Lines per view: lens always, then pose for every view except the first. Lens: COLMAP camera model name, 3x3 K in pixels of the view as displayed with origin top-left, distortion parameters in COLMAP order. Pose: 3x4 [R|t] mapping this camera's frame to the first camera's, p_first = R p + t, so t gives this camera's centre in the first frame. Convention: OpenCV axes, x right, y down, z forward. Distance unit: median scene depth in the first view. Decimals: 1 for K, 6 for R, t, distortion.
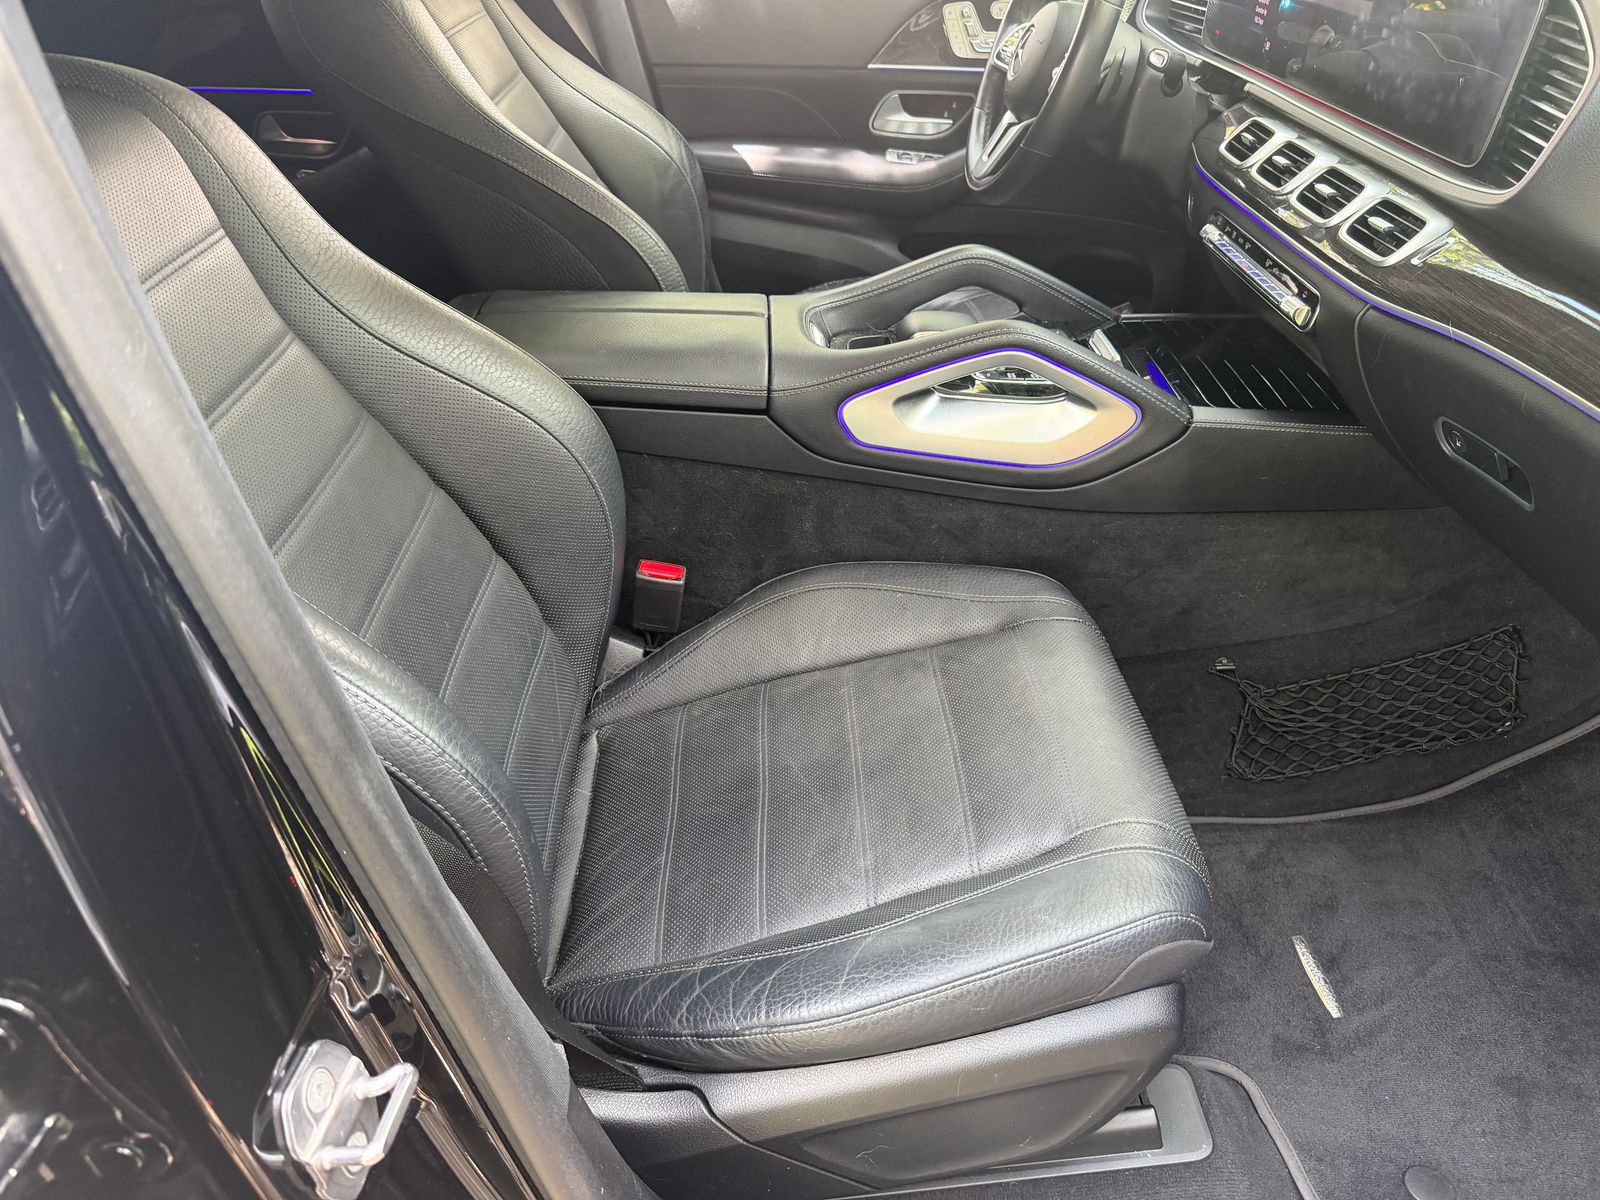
lens RADIAL K [[1140.0, 0, 800.0], [0, 1140.0, 600.0], [0, 0, 1]] dist [0.112710, -0.198481]
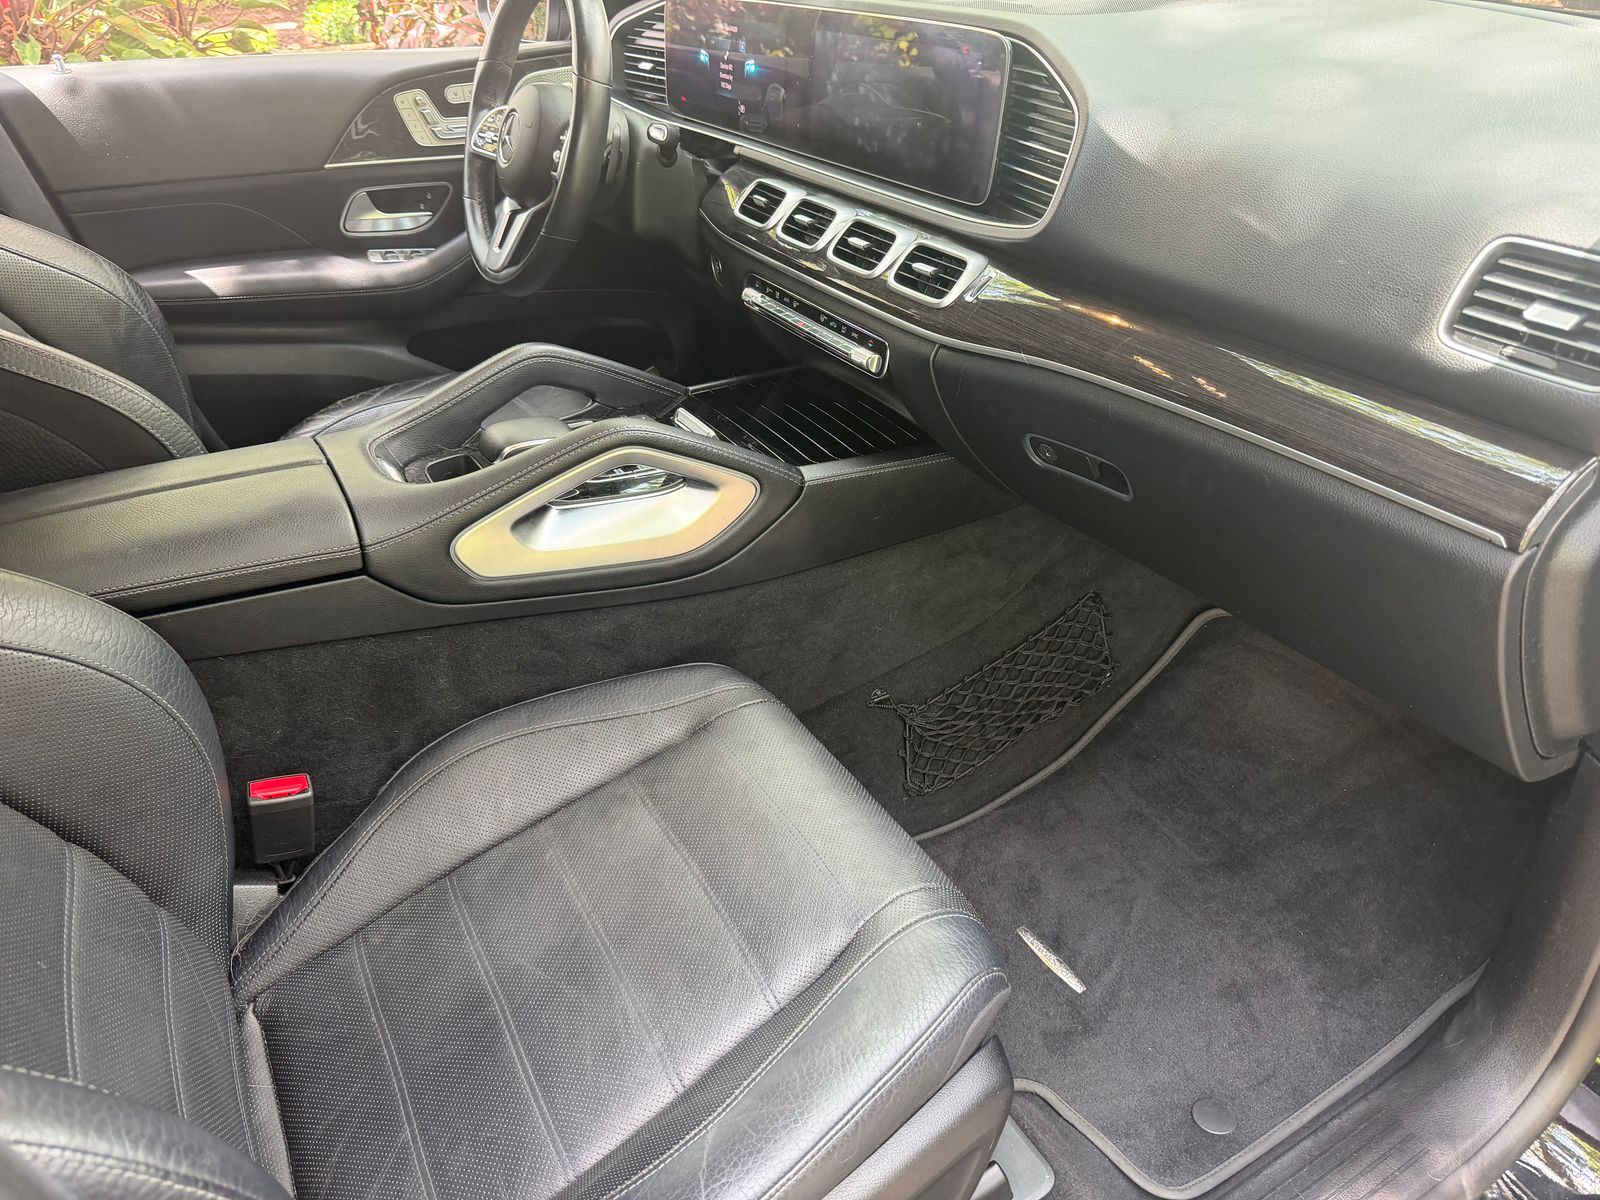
lens RADIAL K [[1140.0, 0, 800.0], [0, 1140.0, 600.0], [0, 0, 1]] dist [0.112710, -0.198481]
pose [[0.883706, -0.254564, 0.392760, -0.083079], [0.271967, 0.962235, 0.011741, -0.063105], [-0.380916, 0.096442, 0.919566, 0.080037]]
